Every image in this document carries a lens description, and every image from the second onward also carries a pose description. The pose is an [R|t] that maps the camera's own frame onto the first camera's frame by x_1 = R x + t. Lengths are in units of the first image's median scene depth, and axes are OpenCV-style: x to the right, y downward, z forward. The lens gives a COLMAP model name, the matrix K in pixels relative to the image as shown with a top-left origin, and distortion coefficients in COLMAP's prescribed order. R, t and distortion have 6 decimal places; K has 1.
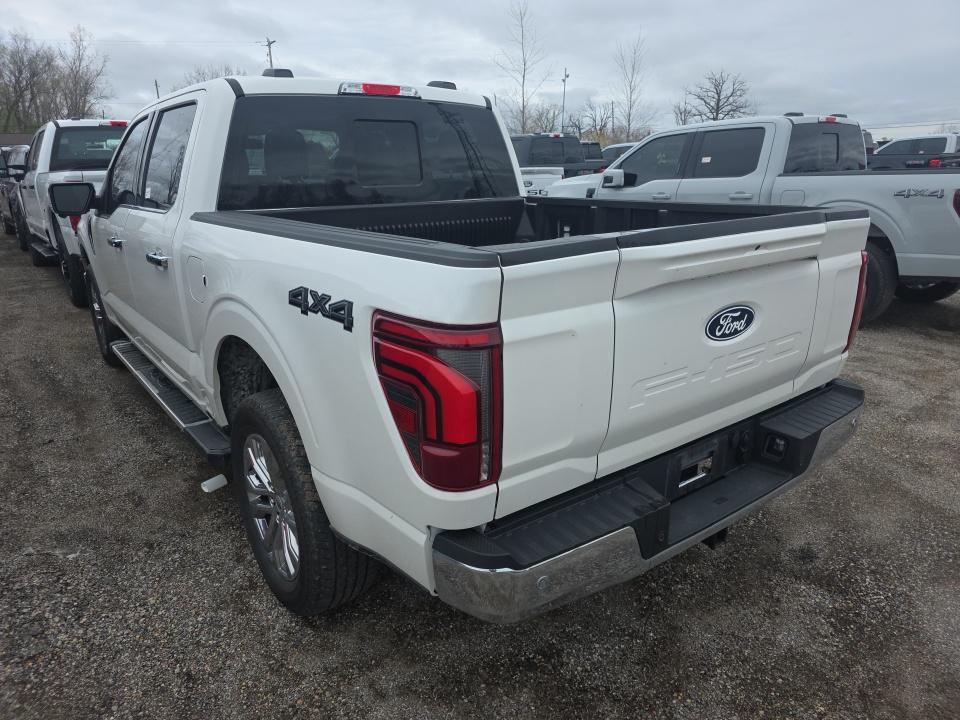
lens RADIAL K [[634.2, 0, 473.1], [0, 634.2, 352.3], [0, 0, 1]] dist [0.063219, -0.056111]
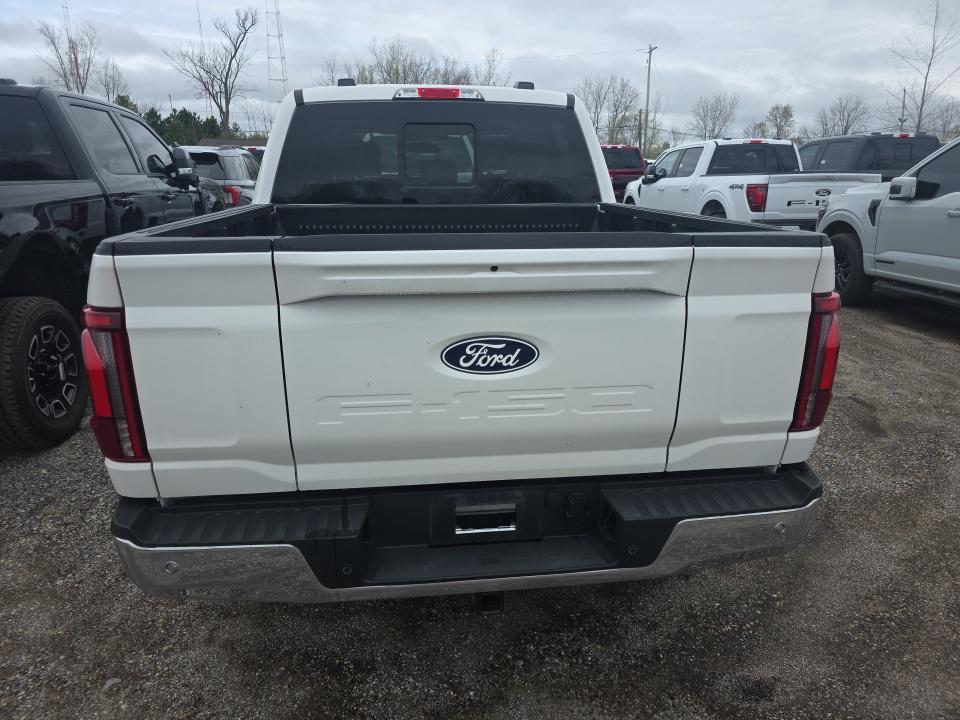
lens RADIAL K [[626.5, 0, 480.0], [0, 626.5, 360.0], [0, 0, 1]] dist [0.086874, -0.083468]
pose [[0.866030, 0.156242, -0.474954, 0.653549], [-0.153420, 0.987137, 0.044985, -0.062173], [0.475873, 0.033910, 0.878860, 0.214878]]
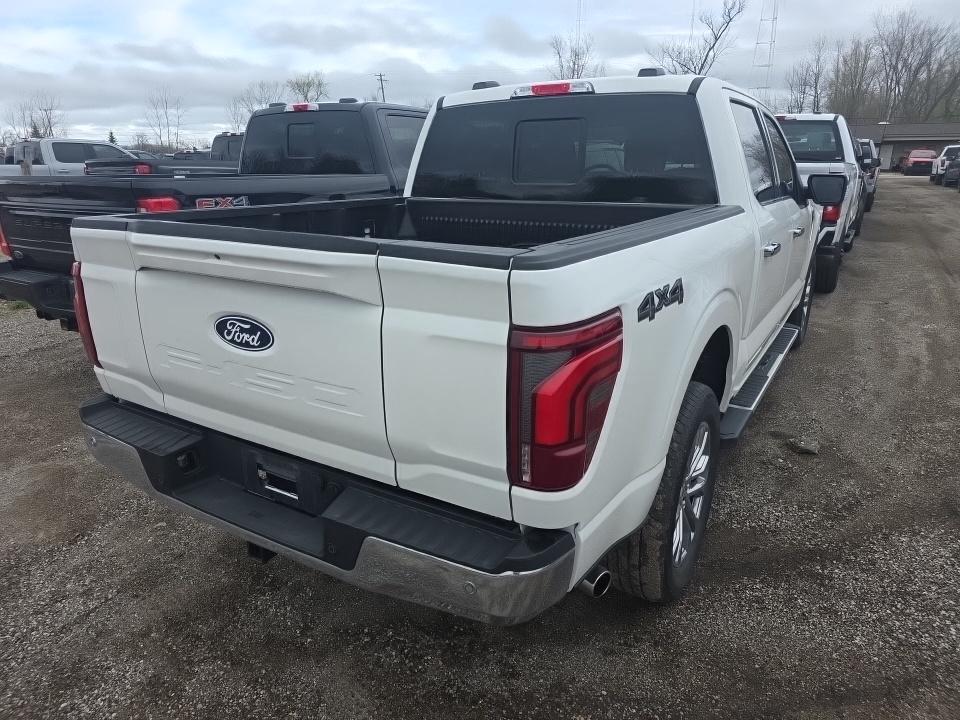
lens RADIAL K [[634.2, 0, 473.1], [0, 634.2, 352.3], [0, 0, 1]] dist [0.063219, -0.056111]
pose [[0.368951, 0.276696, -0.887307, 1.163370], [-0.265133, 0.946326, 0.184855, -0.241308], [0.890831, 0.167052, 0.422510, 0.750247]]
